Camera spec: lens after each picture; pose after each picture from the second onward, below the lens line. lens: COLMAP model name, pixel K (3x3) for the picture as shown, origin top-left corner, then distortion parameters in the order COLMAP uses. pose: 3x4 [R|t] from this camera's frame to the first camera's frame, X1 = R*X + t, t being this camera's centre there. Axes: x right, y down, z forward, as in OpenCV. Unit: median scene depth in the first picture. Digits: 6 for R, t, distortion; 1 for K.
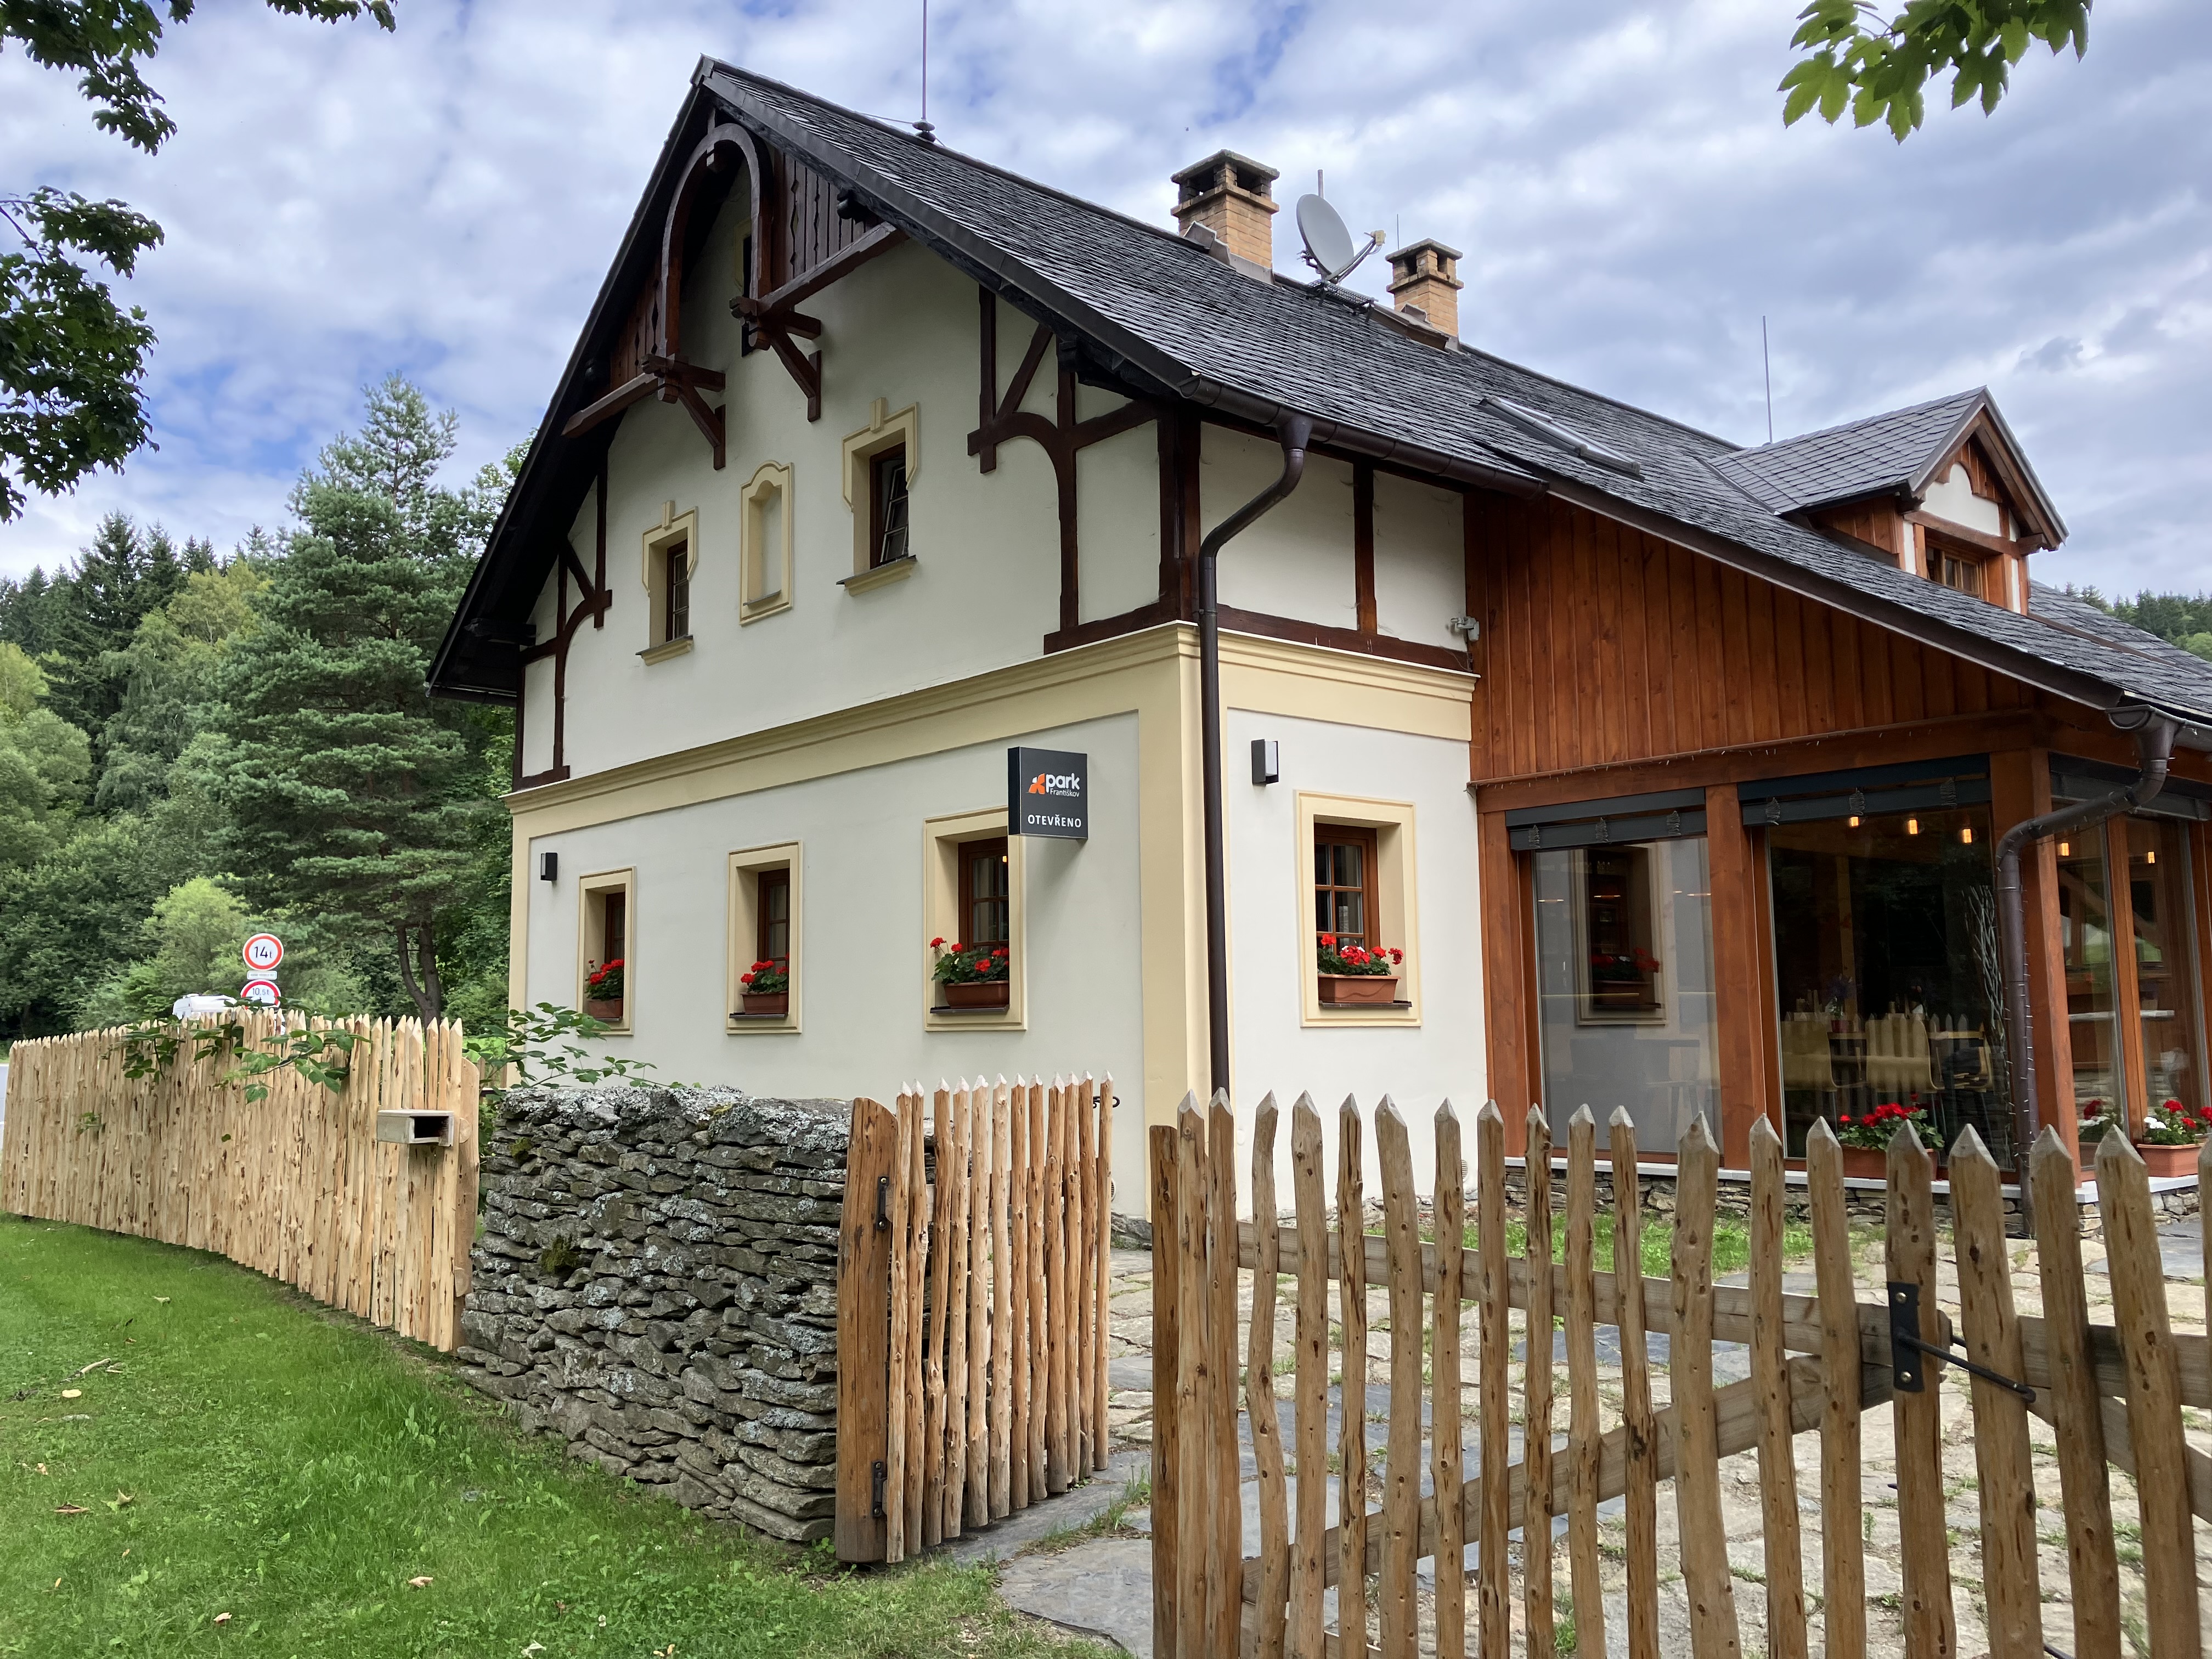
lens RADIAL K [[1785.7, 0, 1109.3], [0, 1785.7, 830.0], [0, 0, 1]] dist [0.032677, -0.006510]
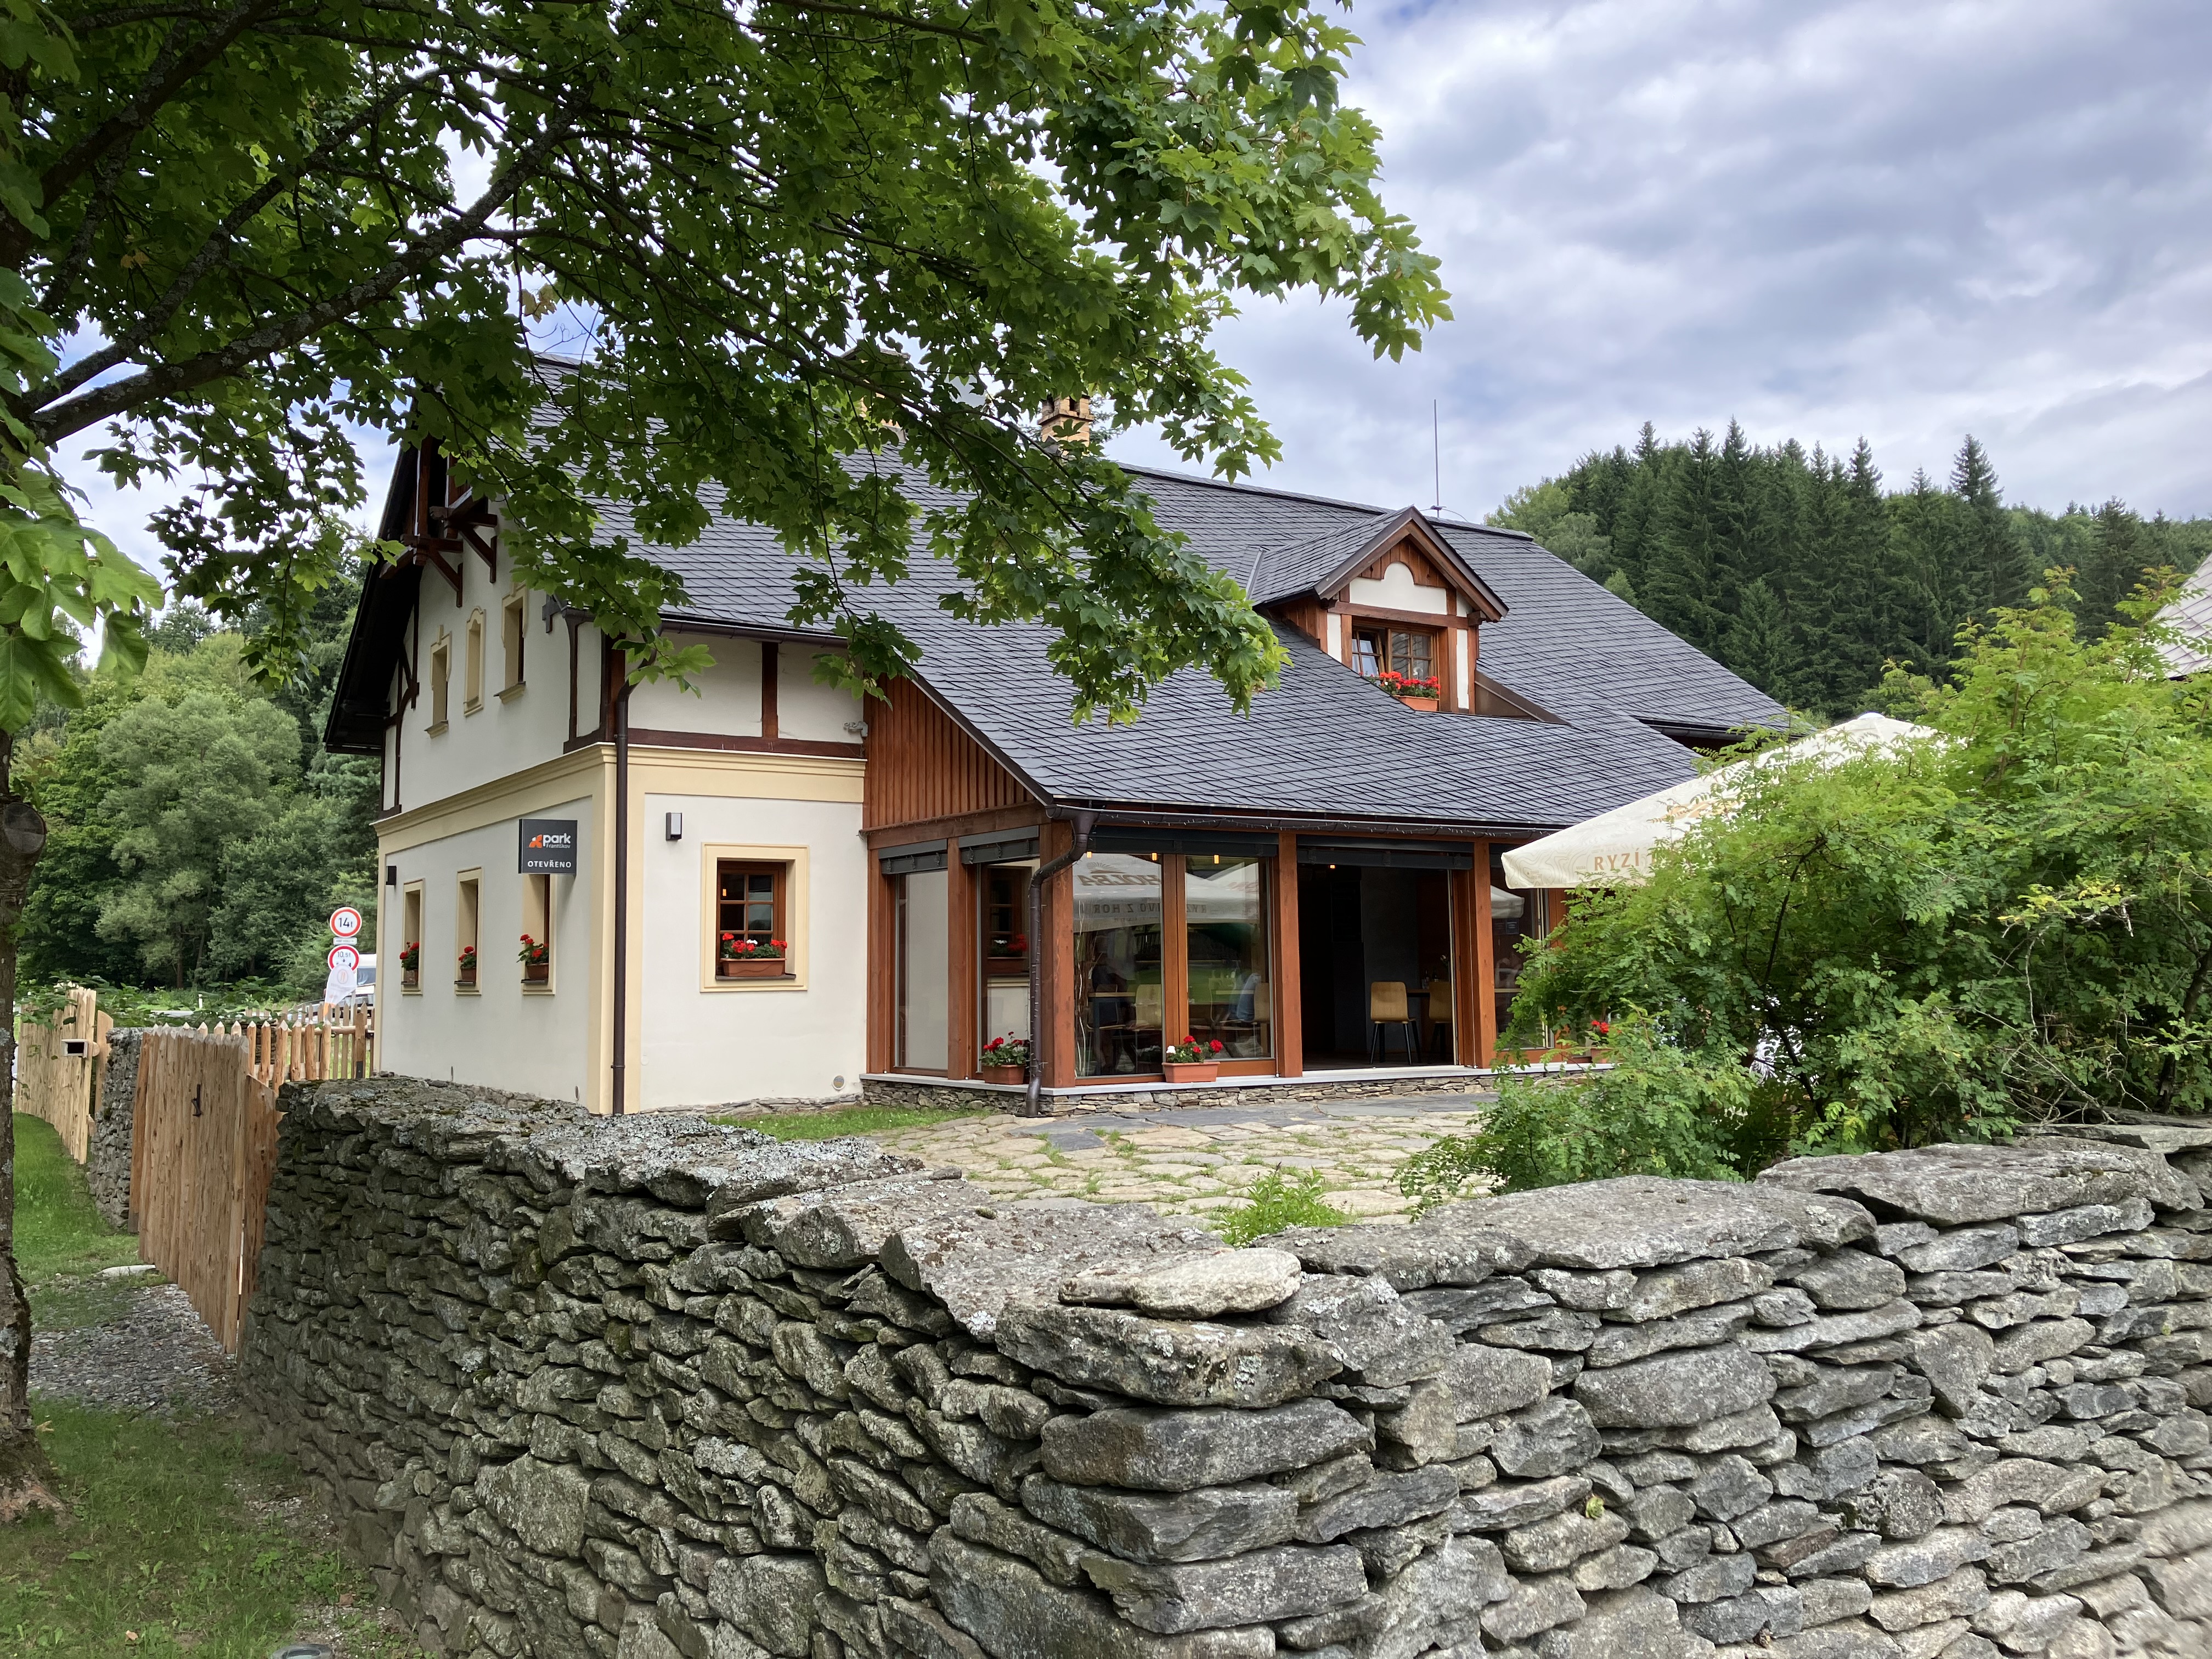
lens RADIAL K [[1785.7, 0, 1101.5], [0, 1785.7, 823.9], [0, 0, 1]] dist [0.032677, -0.006510]
pose [[0.992779, -0.009818, -0.119559, 0.585839], [0.012592, 0.999668, 0.022470, -0.063275], [0.119299, -0.023813, 0.992573, -0.484598]]
